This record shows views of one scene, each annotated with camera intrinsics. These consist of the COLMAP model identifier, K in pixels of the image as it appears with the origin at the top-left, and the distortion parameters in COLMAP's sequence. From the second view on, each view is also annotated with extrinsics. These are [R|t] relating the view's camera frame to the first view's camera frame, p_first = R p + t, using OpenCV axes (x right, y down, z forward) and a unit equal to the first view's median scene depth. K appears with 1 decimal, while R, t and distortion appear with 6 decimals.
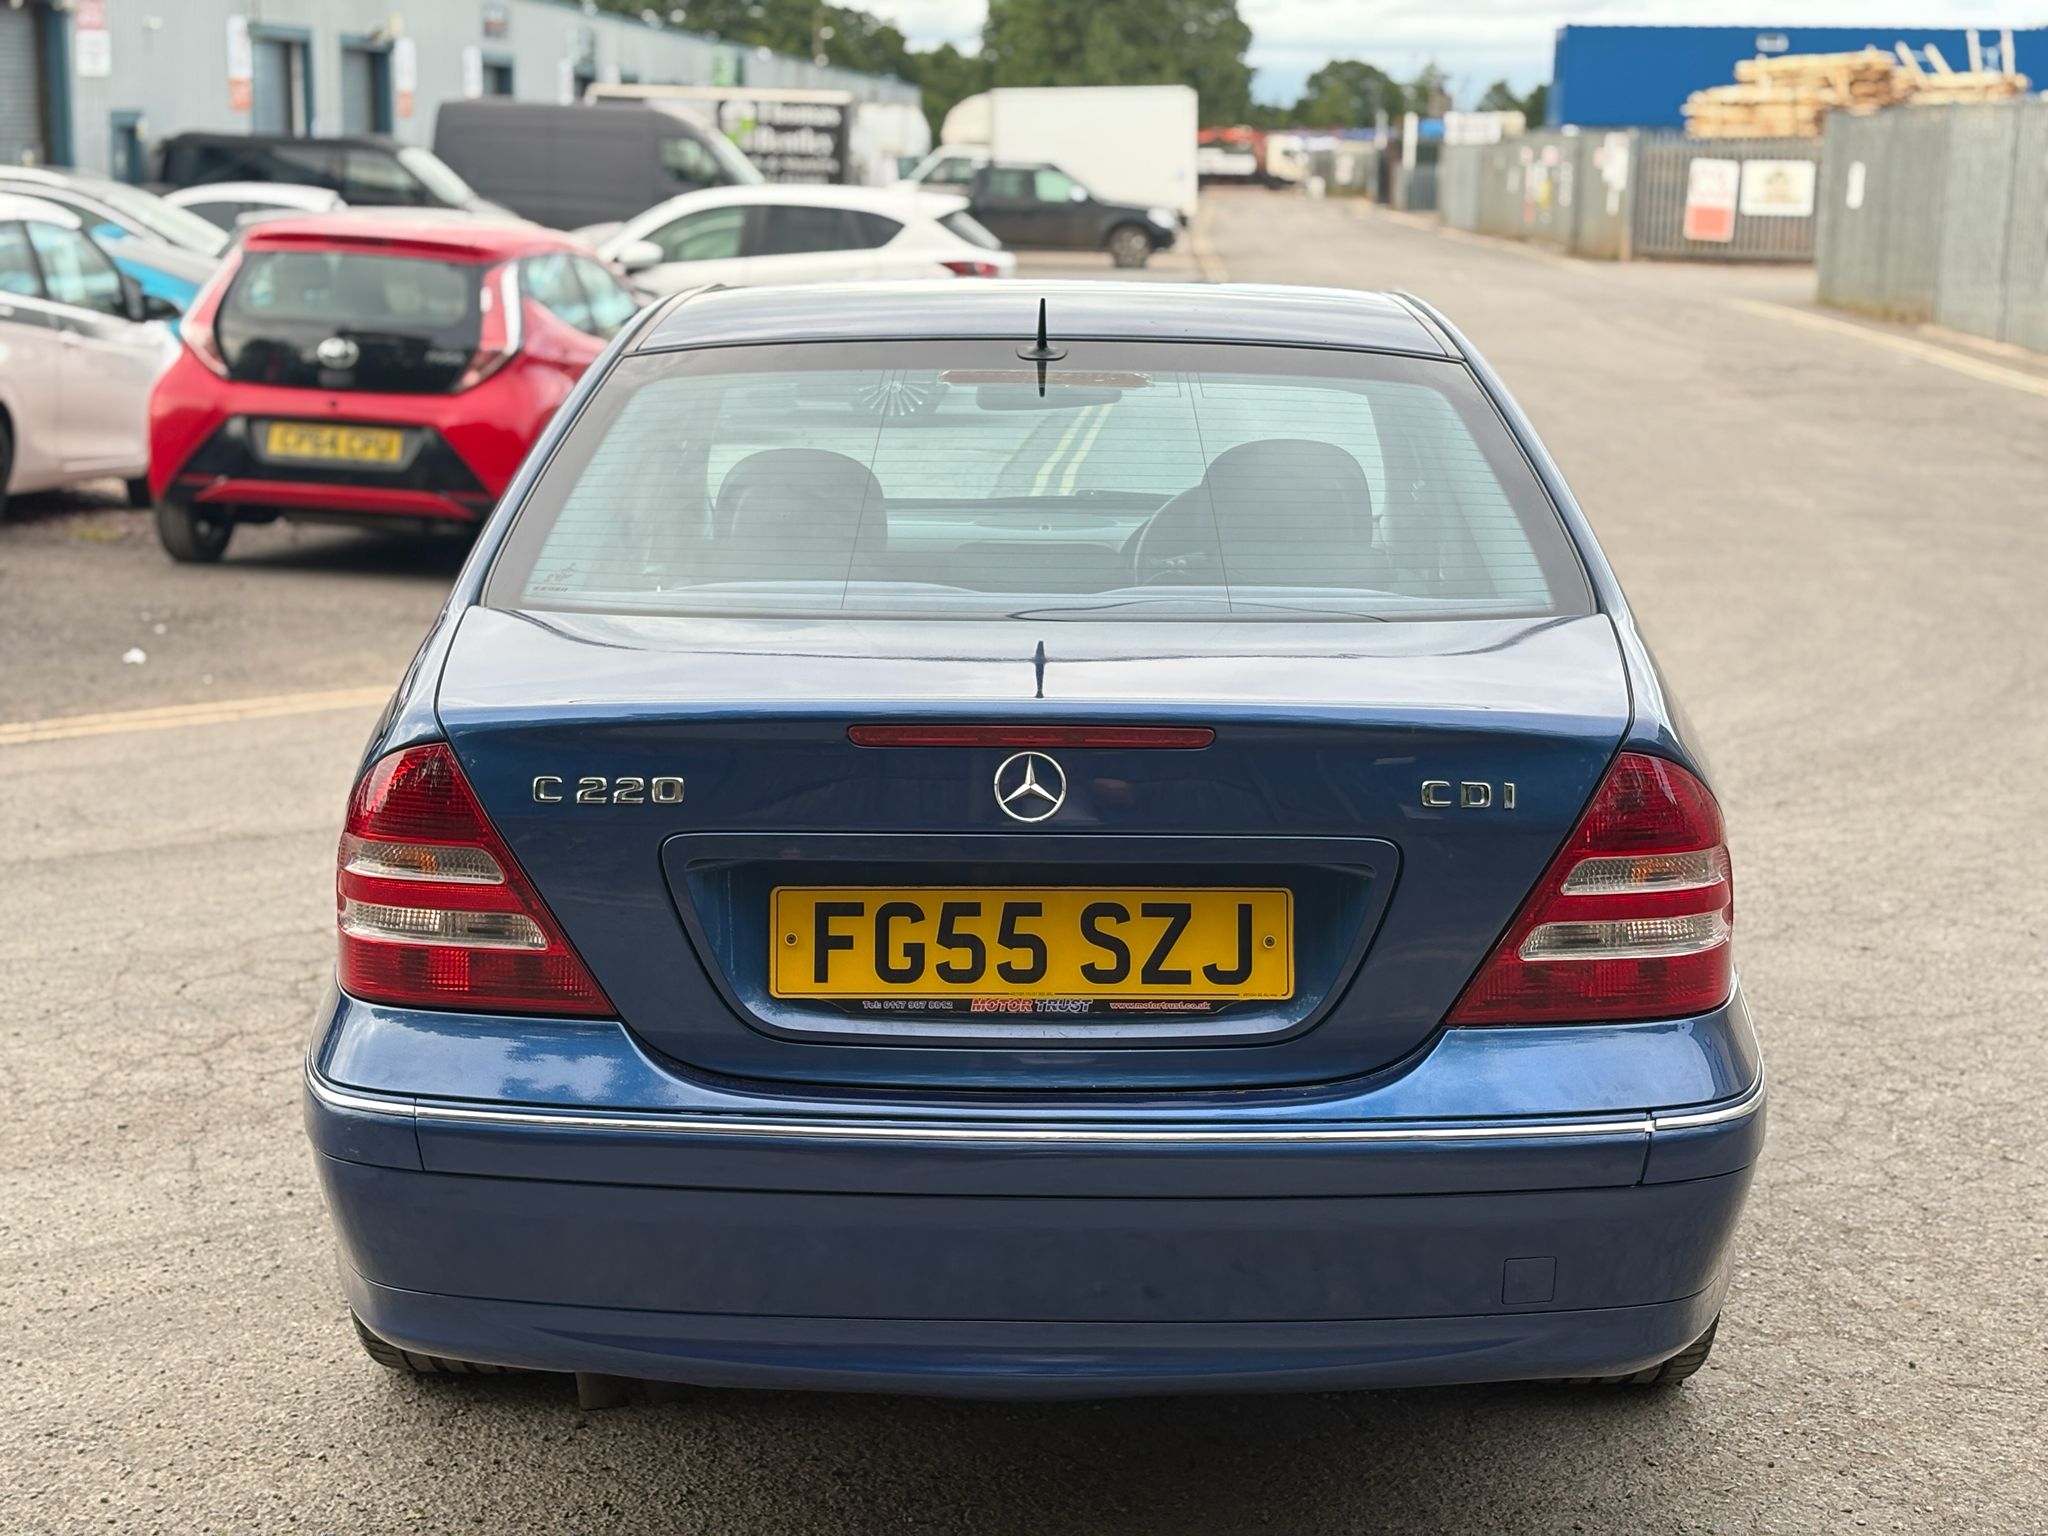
lens RADIAL K [[3152.4, 0, 1023.4], [0, 3152.4, 647.9], [0, 0, 1]] dist [0.042841, -0.027050]
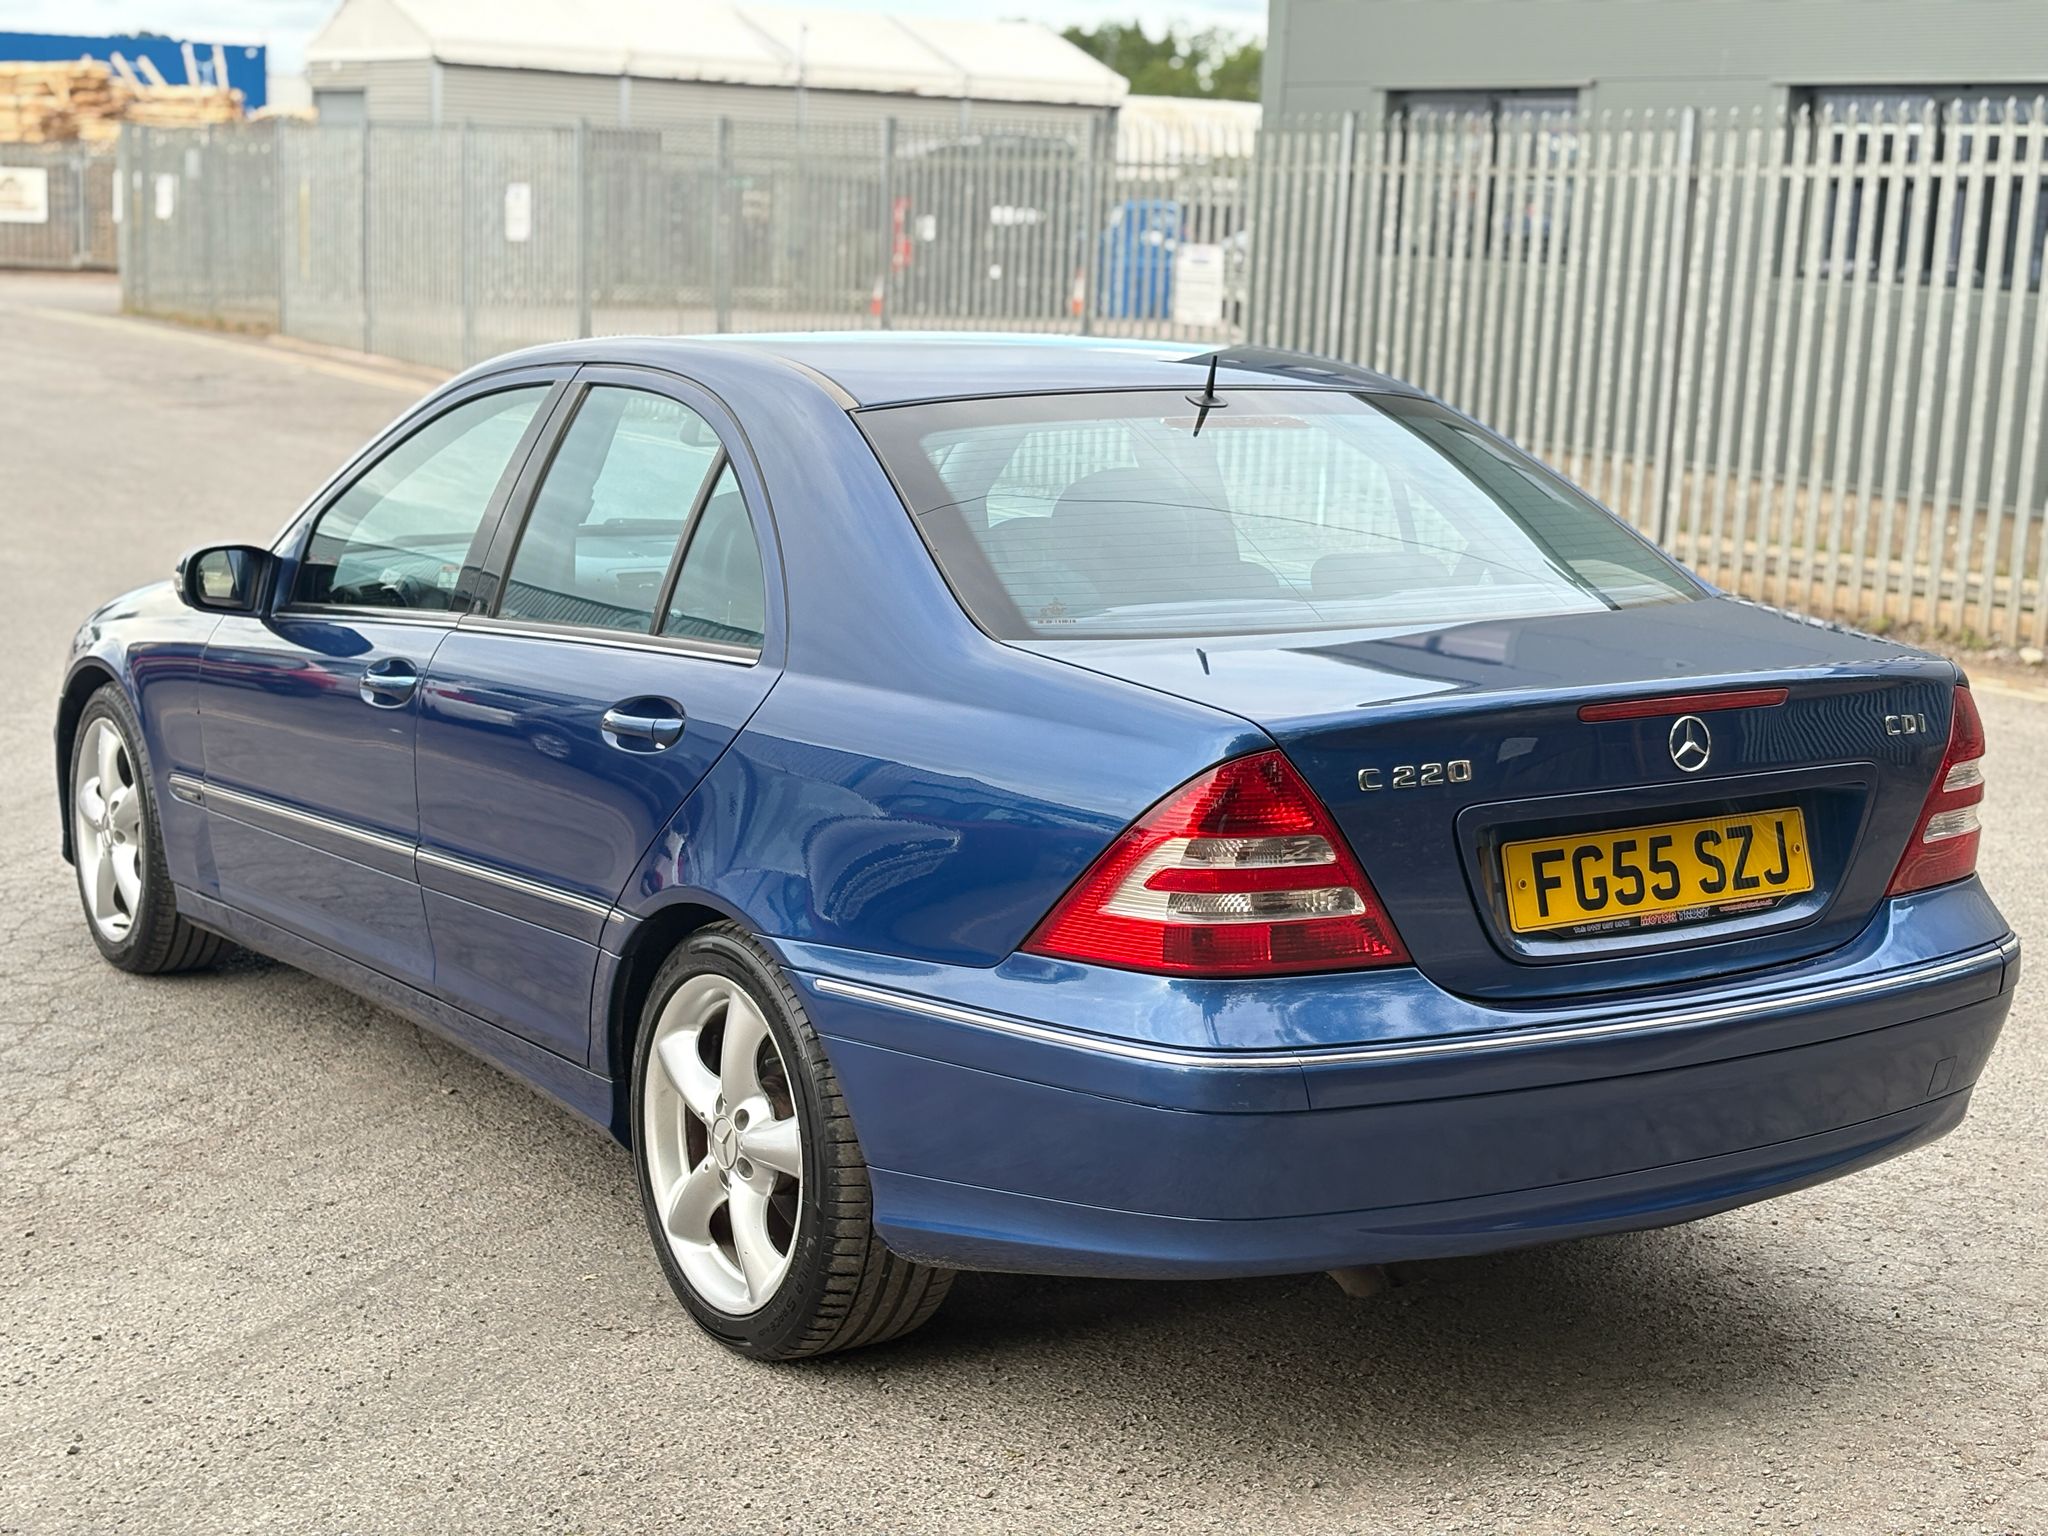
lens RADIAL K [[3083.7, 0, 1024.0], [0, 3083.7, 768.0], [0, 0, 1]] dist [0.219577, -0.832166]
pose [[0.829306, -0.082598, 0.552656, -0.901914], [0.061654, 0.996502, 0.056416, -0.033451], [-0.555383, -0.012713, 0.831498, 0.099526]]
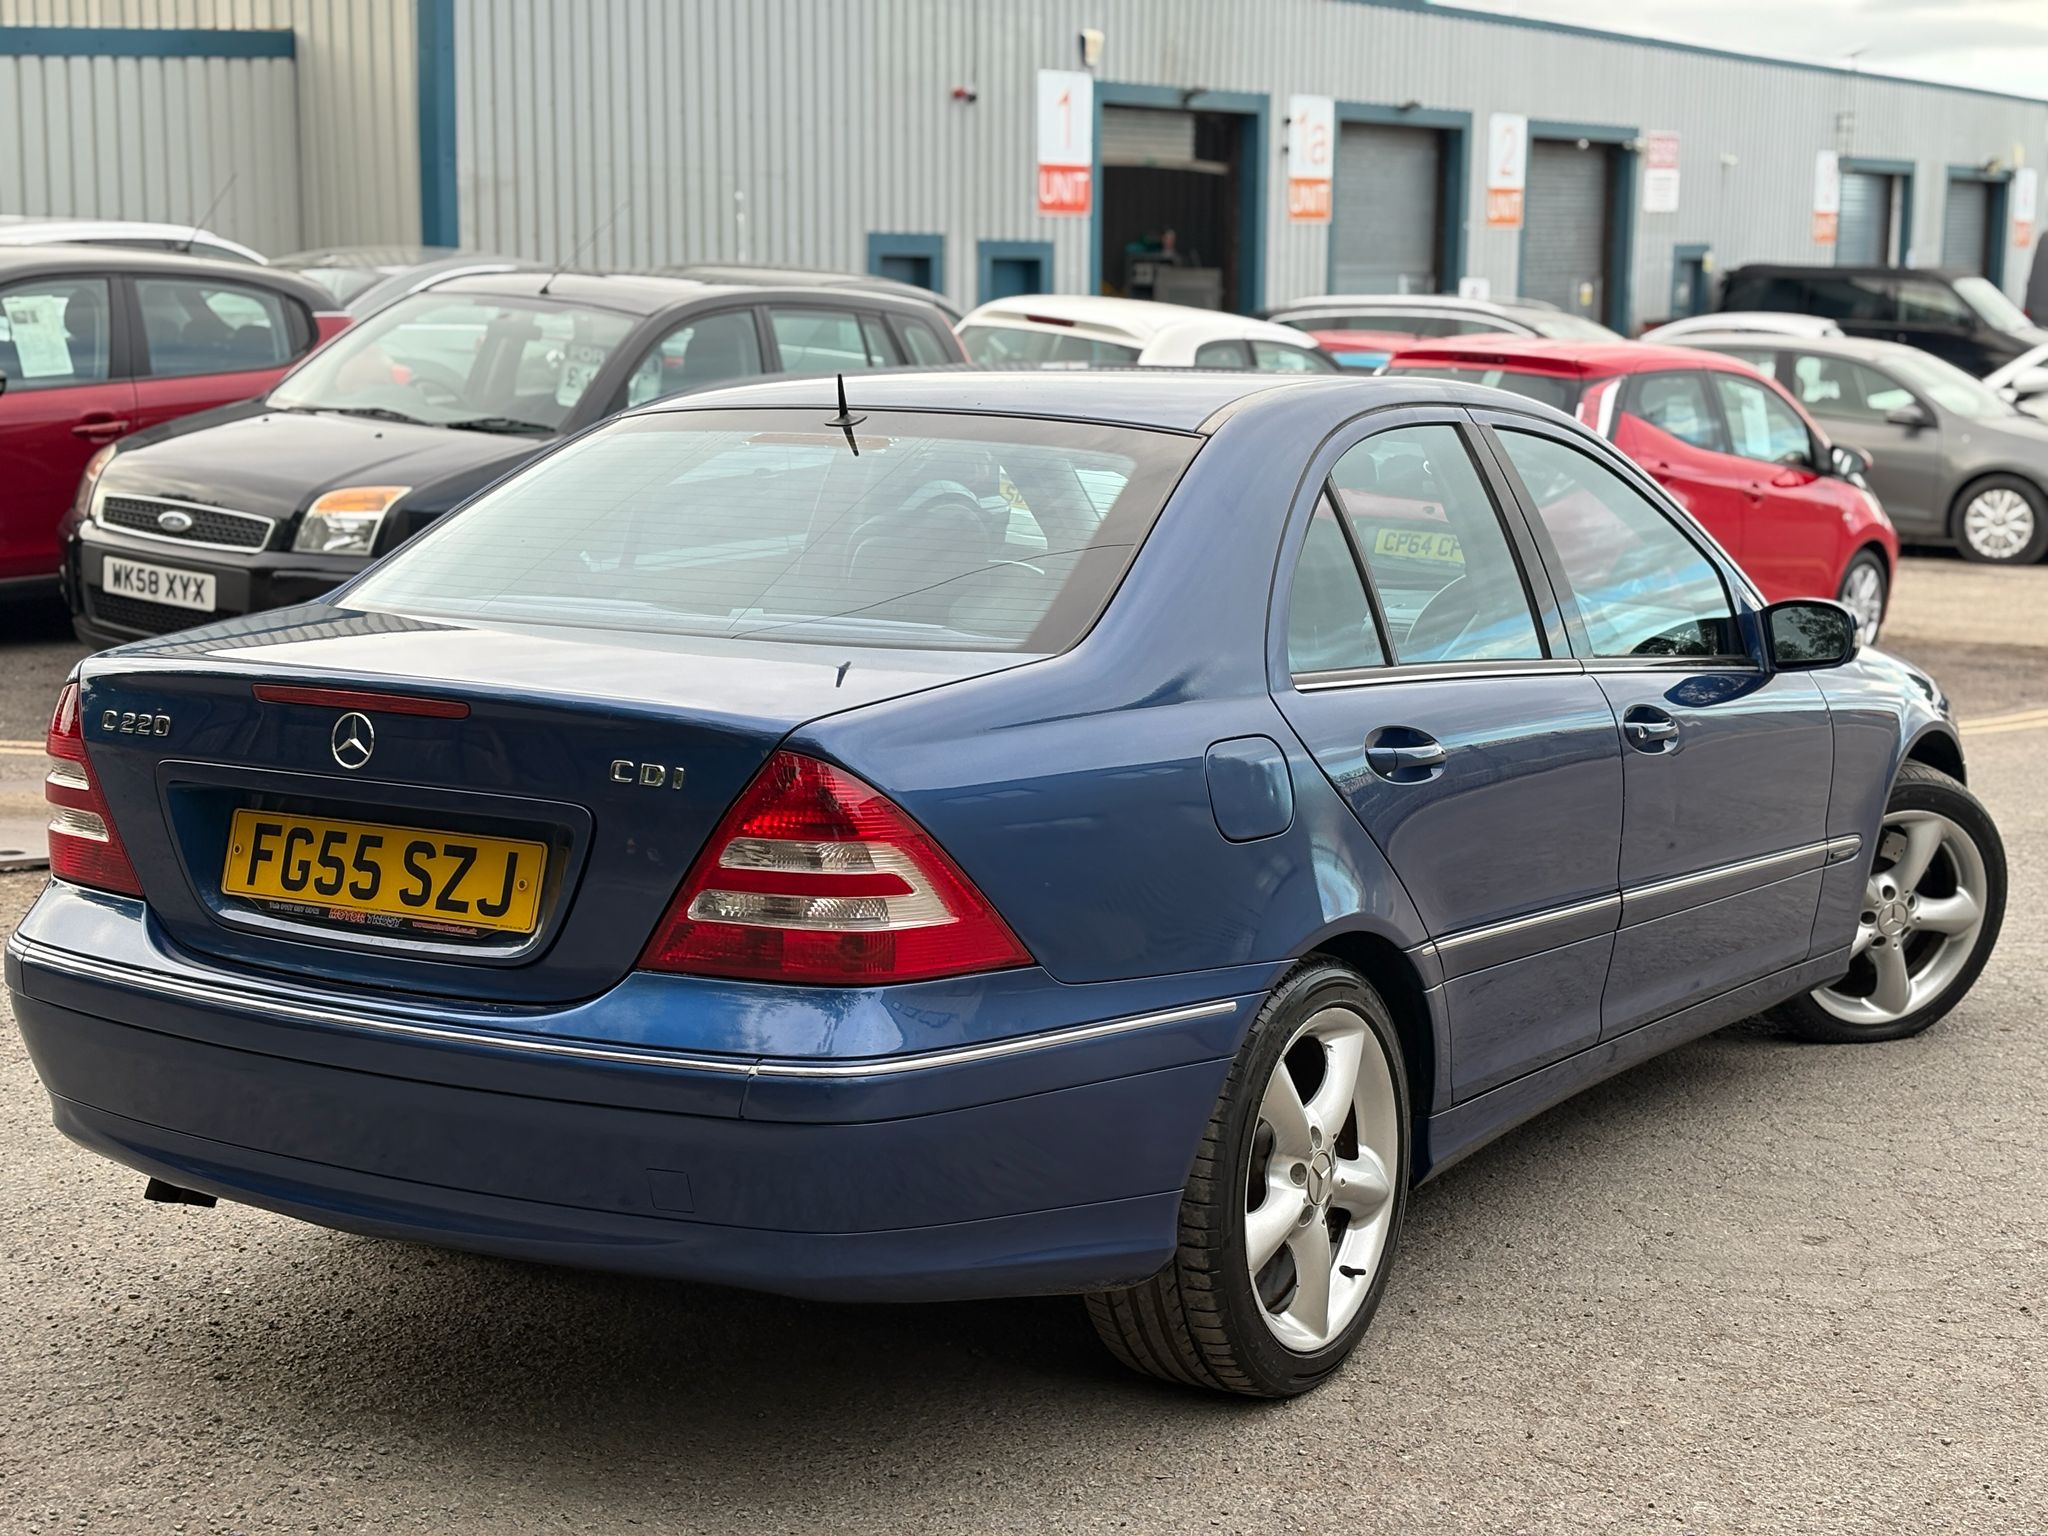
lens RADIAL K [[3083.7, 0, 1024.0], [0, 3083.7, 768.0], [0, 0, 1]] dist [0.219577, -0.832166]
pose [[0.852521, 0.073914, -0.517441, 0.854435], [-0.075506, 0.996983, 0.018011, 0.012182], [0.517211, 0.023715, 0.855529, 0.077650]]
